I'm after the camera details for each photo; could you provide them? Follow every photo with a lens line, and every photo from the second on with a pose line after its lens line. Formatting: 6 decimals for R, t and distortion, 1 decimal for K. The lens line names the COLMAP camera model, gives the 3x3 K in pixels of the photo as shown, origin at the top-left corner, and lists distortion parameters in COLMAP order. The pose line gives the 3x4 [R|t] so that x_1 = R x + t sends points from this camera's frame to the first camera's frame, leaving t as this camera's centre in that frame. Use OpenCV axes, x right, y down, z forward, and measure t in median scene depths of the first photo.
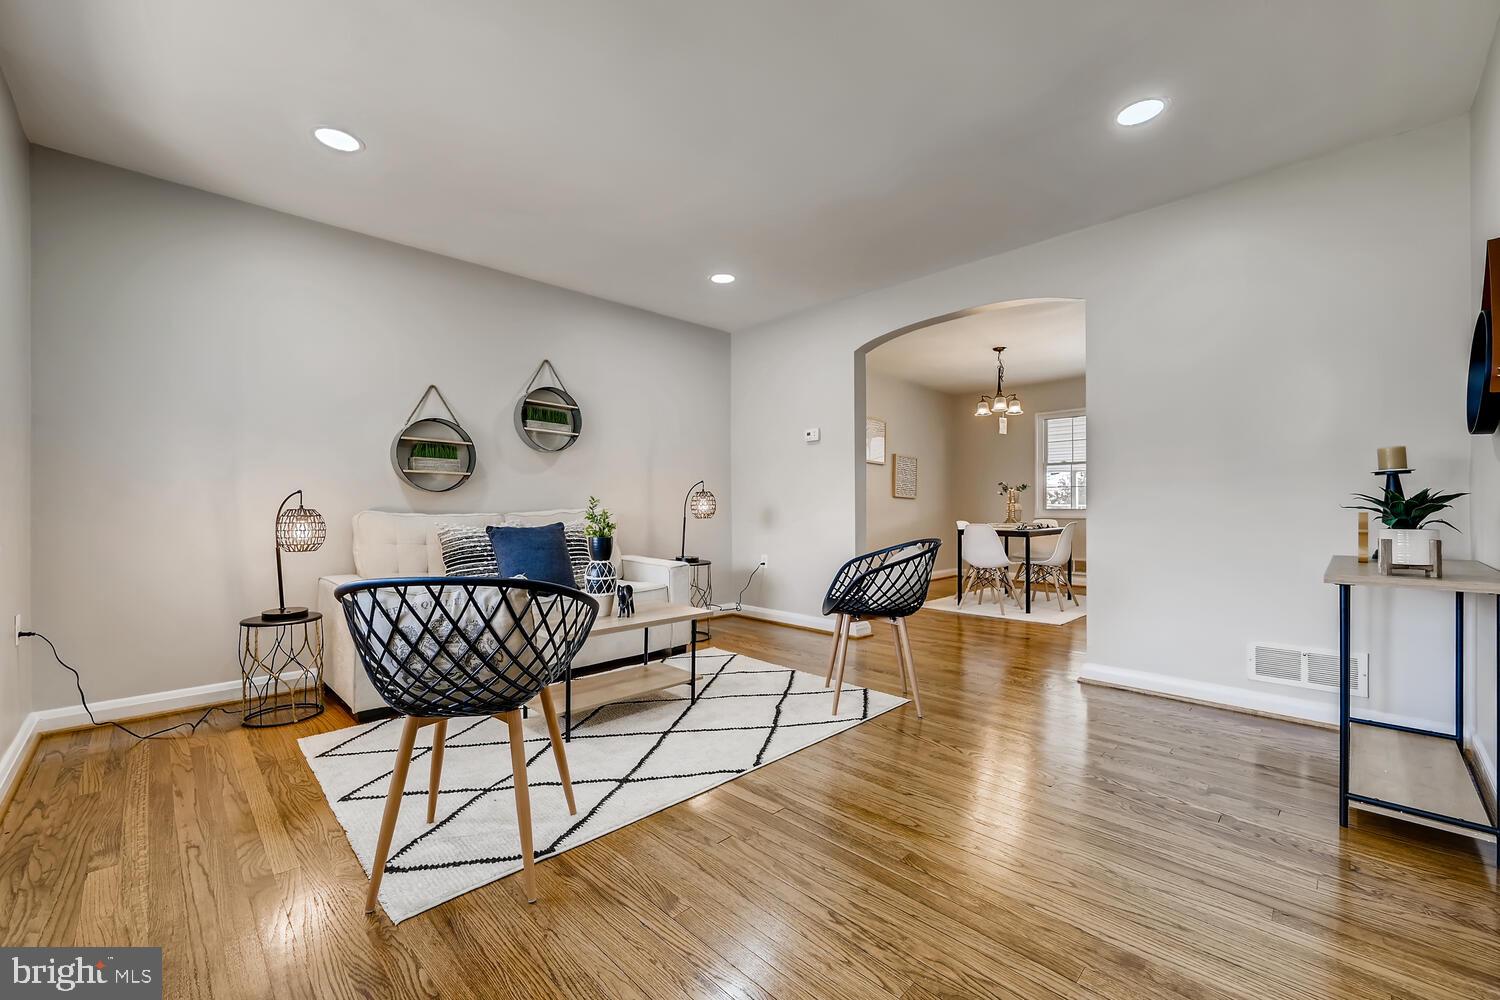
lens RADIAL K [[602.6, 0, 749.3], [0, 602.6, 510.5], [0, 0, 1]] dist [-0.001879, -0.000248]
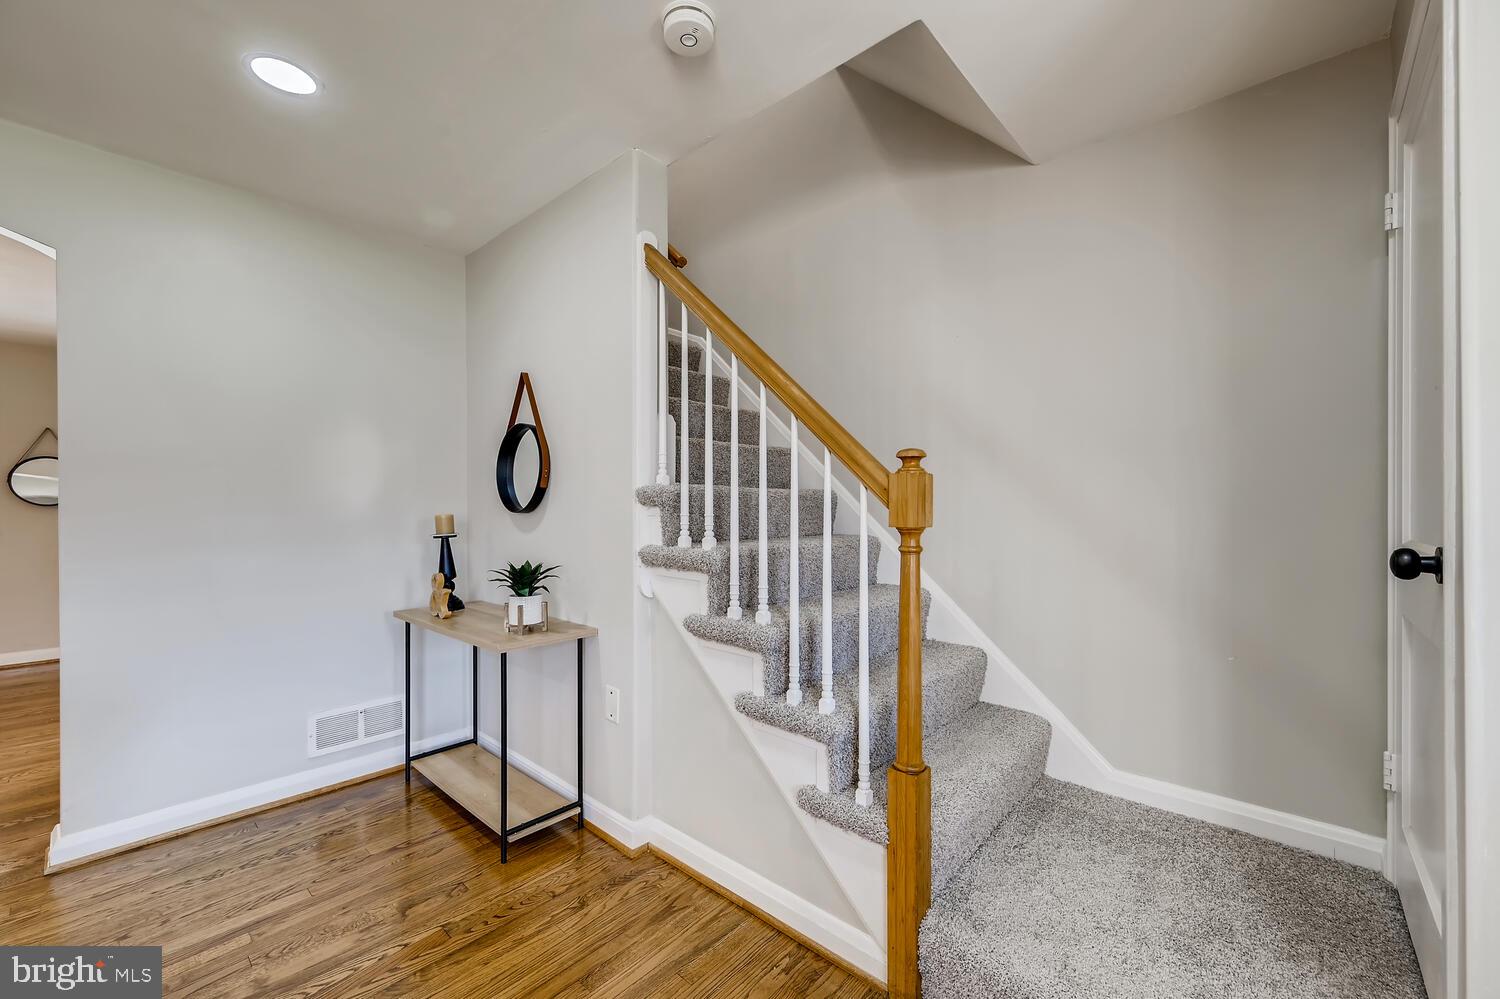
lens RADIAL K [[589.4, 0, 748.6], [0, 589.4, 507.5], [0, 0, 1]] dist [0.002401, -0.000132]
pose [[-0.059392, 0.001531, 0.998234, -0.103941], [0.008109, 0.999967, -0.001051, -0.093289], [-0.998202, 0.008033, -0.059403, 0.383452]]
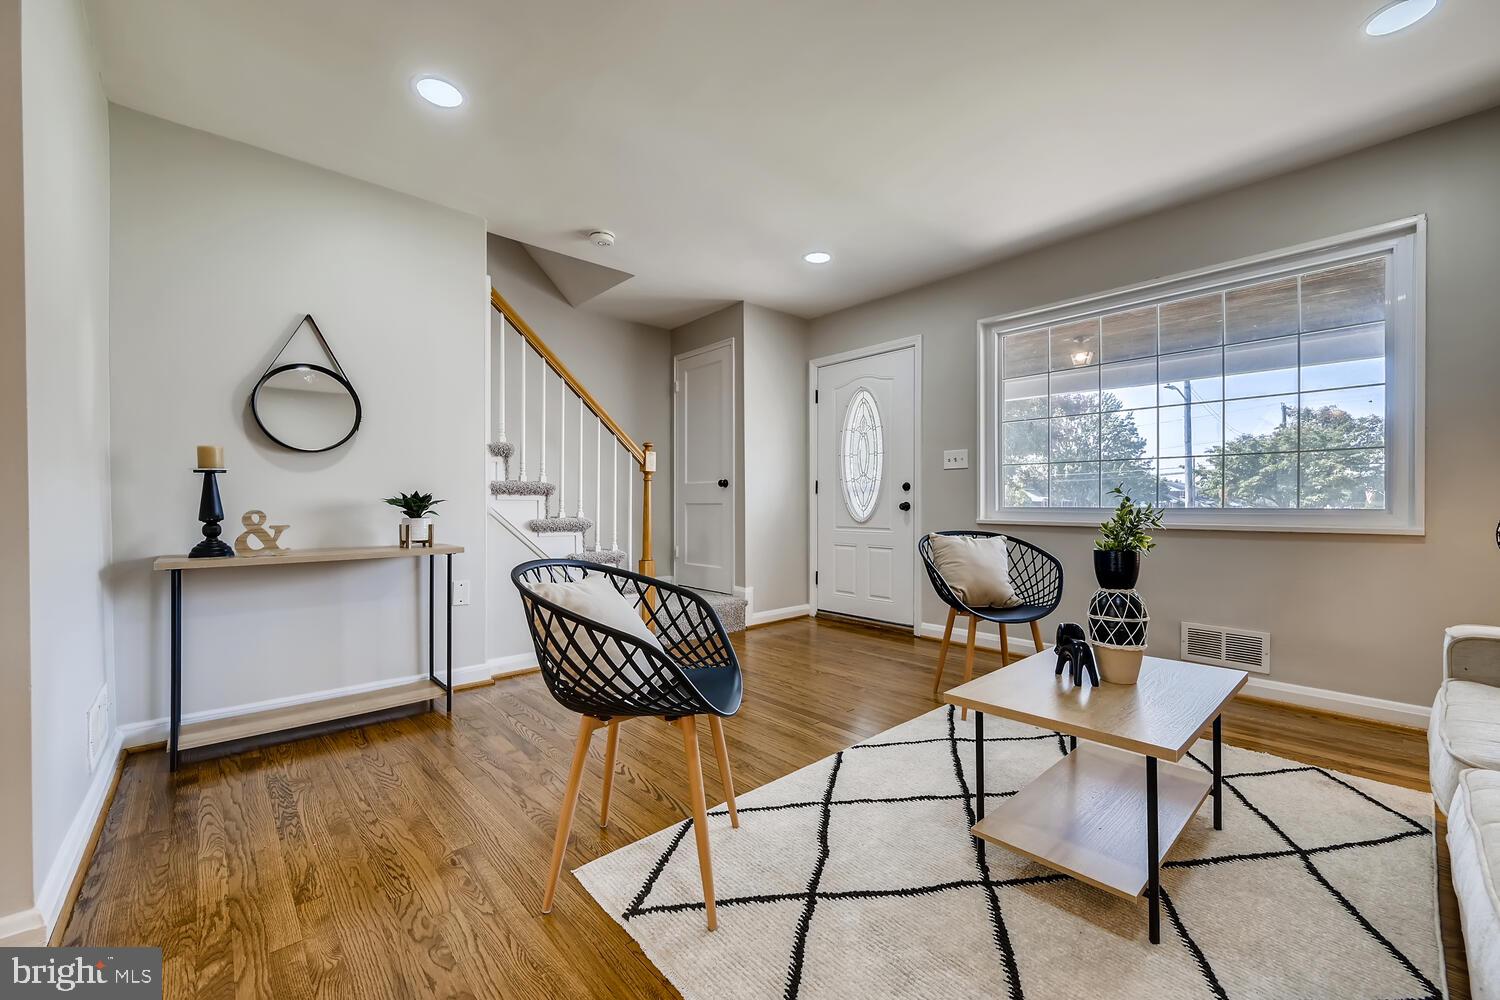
lens RADIAL K [[599.0, 0, 756.7], [0, 599.0, 504.7], [0, 0, 1]] dist [0.002823, 0.000026]
pose [[-0.999467, 0.005237, 0.032228, 0.094562], [0.005582, 0.999928, 0.010613, -0.010497], [-0.032170, 0.010787, -0.999424, 1.608101]]
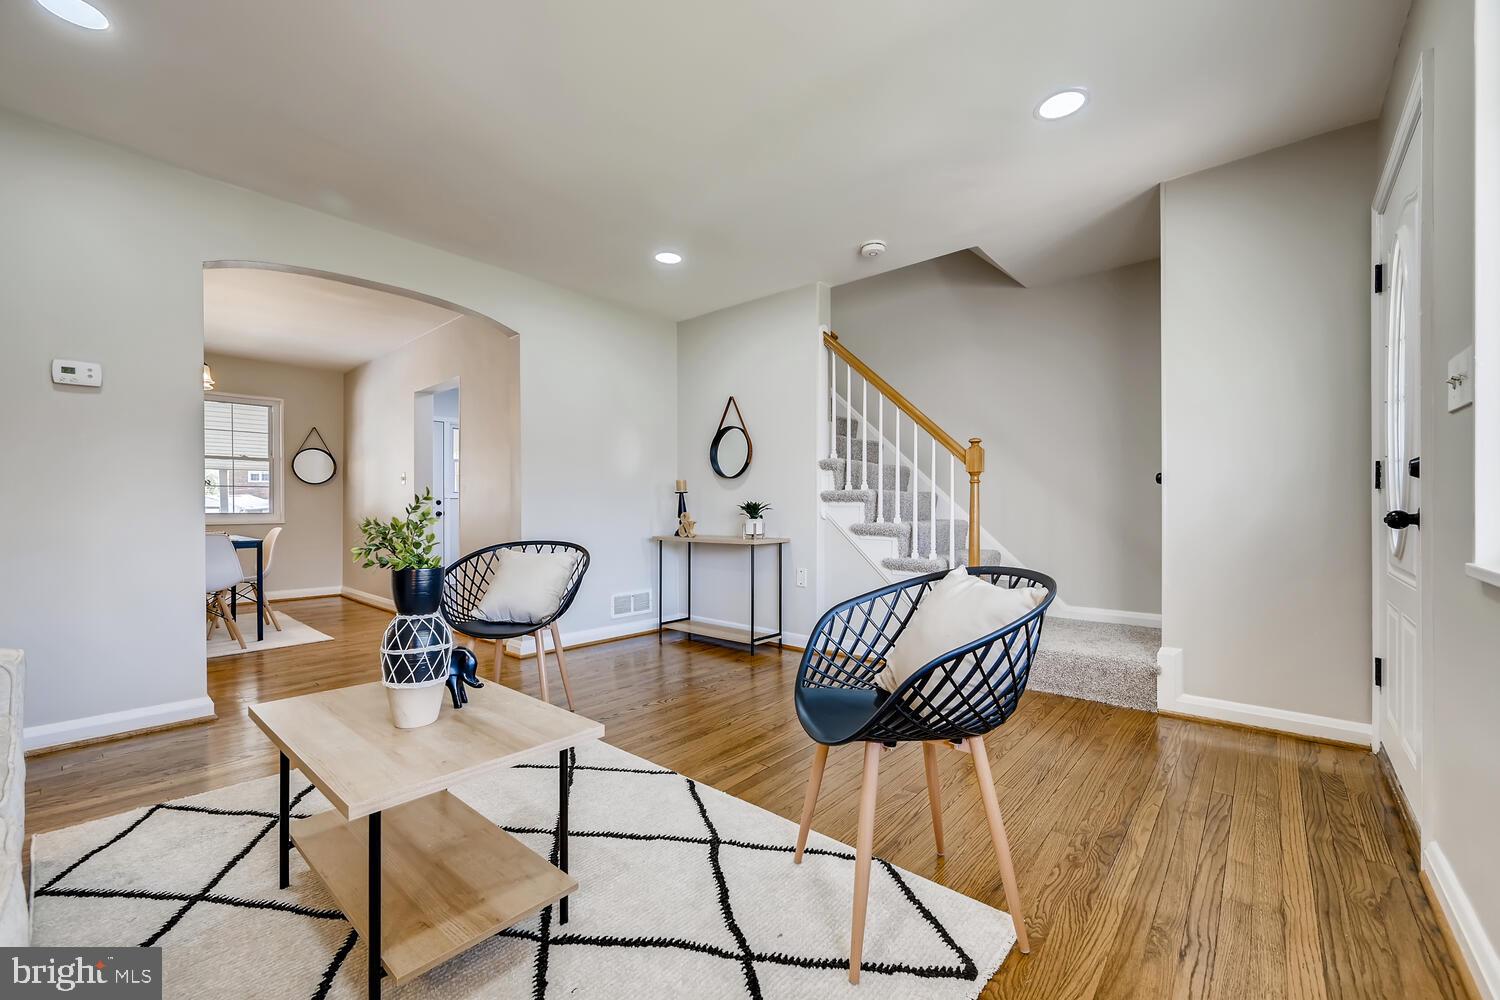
lens RADIAL K [[602.6, 0, 749.3], [0, 602.6, 510.5], [0, 0, 1]] dist [-0.001879, -0.000248]
pose [[-0.078050, 0.000107, 0.996949, -0.770803], [0.007507, 0.999972, 0.000480, -0.002284], [-0.996921, 0.007522, -0.078048, 0.758271]]
